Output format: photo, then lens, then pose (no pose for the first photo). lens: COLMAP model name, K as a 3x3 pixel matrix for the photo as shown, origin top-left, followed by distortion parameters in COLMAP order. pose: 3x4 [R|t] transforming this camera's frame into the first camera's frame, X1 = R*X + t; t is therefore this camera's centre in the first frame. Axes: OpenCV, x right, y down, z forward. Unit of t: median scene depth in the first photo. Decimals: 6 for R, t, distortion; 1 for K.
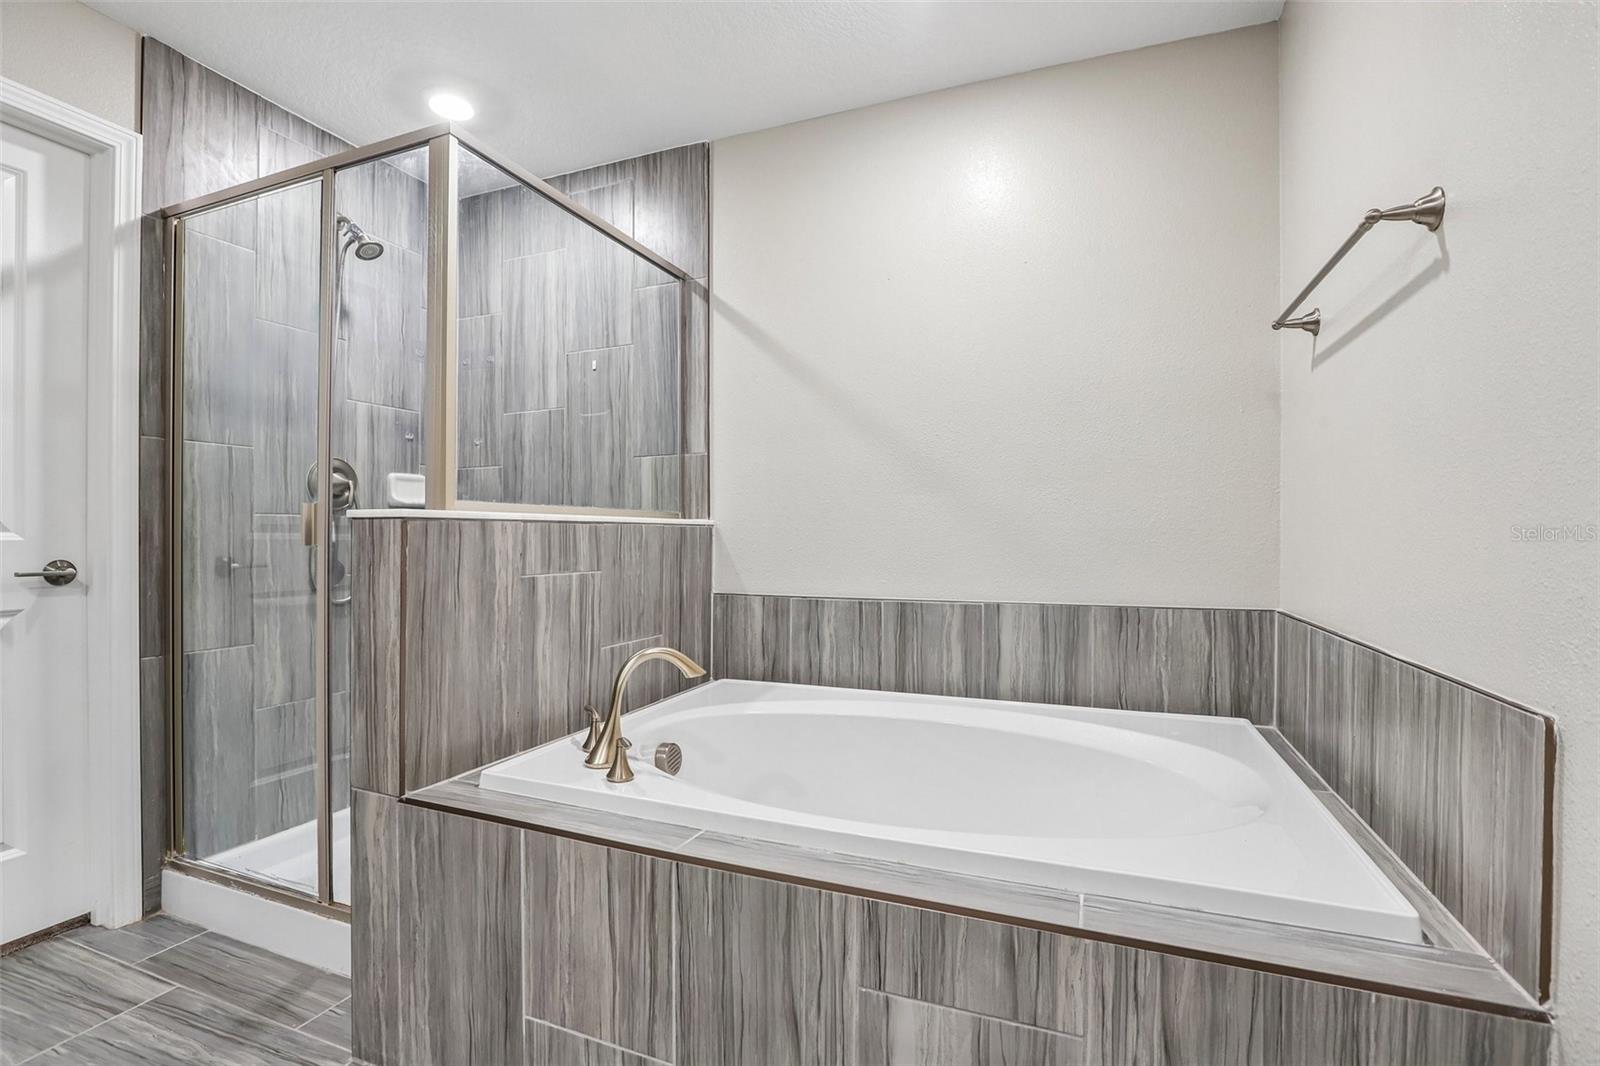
lens RADIAL K [[726.5, 0, 794.8], [0, 726.5, 531.4], [0, 0, 1]] dist [-0.021614, 0.002912]
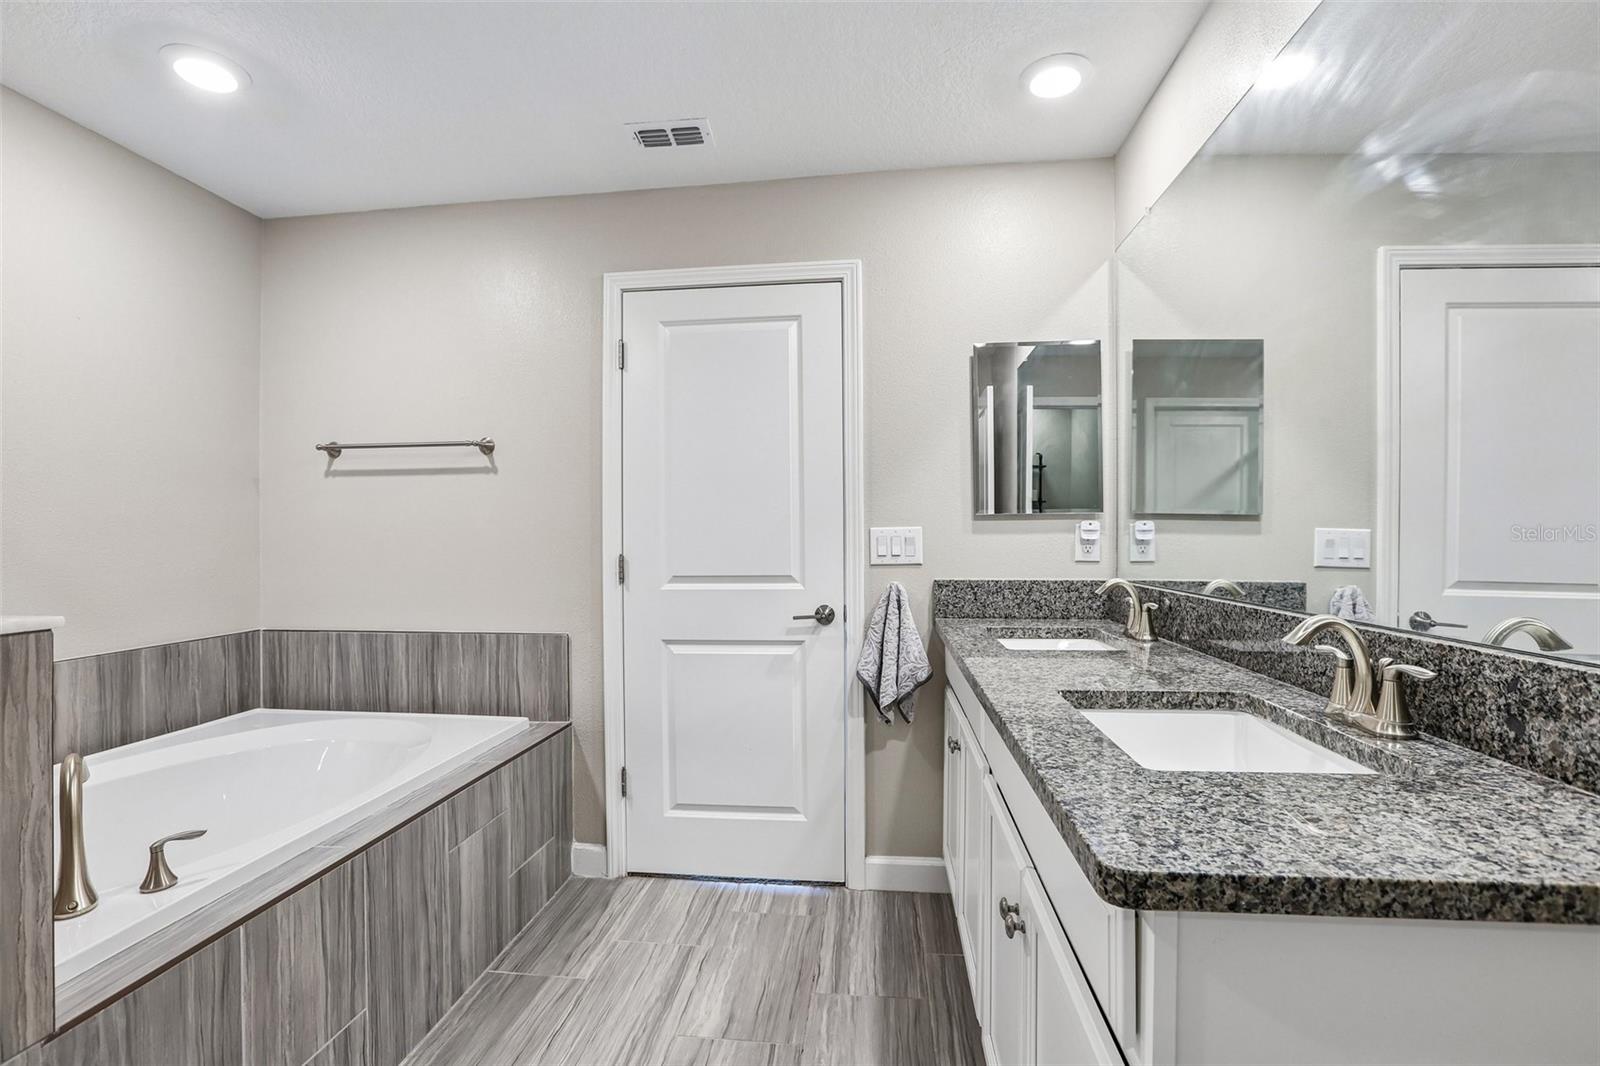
lens RADIAL K [[726.5, 0, 802.0], [0, 726.5, 538.5], [0, 0, 1]] dist [-0.021614, 0.002912]
pose [[-0.283739, 0.001599, 0.958900, -1.103782], [-0.001556, 0.999997, -0.002128, -0.077528], [-0.958900, -0.002095, -0.283736, 0.403867]]
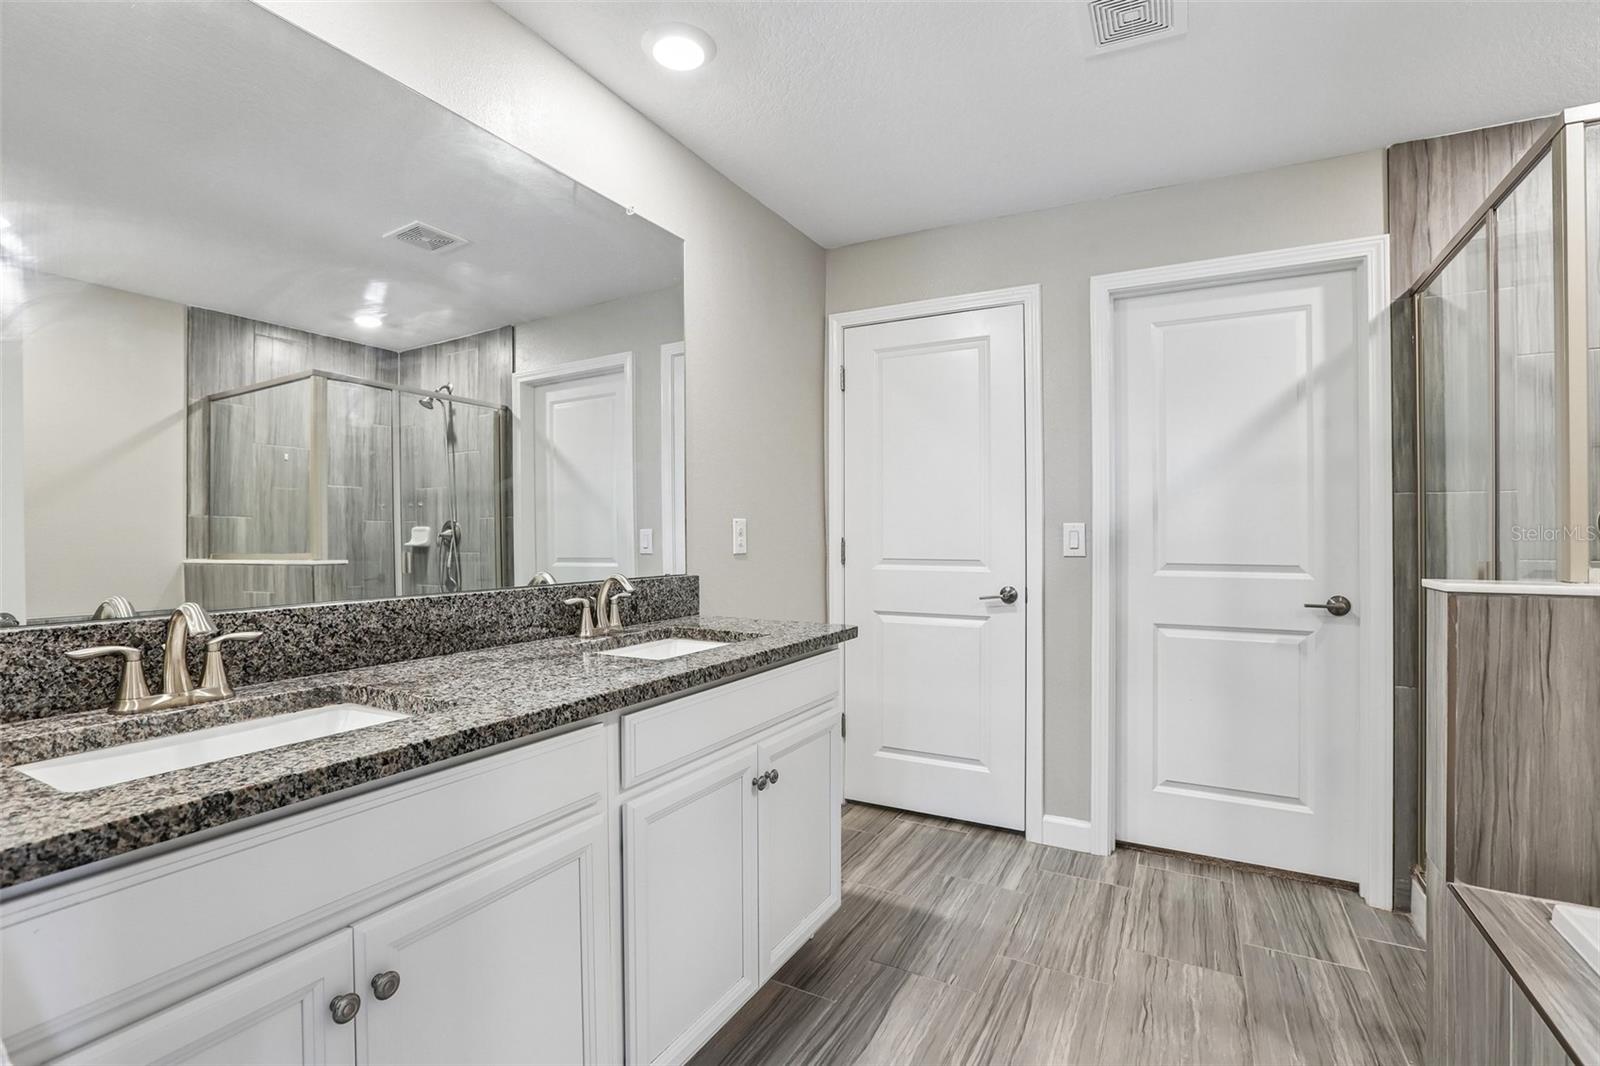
lens RADIAL K [[726.5, 0, 796.8], [0, 726.5, 541.4], [0, 0, 1]] dist [-0.021614, 0.002912]
pose [[-0.110824, 0.007689, -0.993810, 0.365961], [-0.001376, 0.999968, 0.007890, -0.068534], [0.993839, 0.002242, -0.110810, 0.182379]]
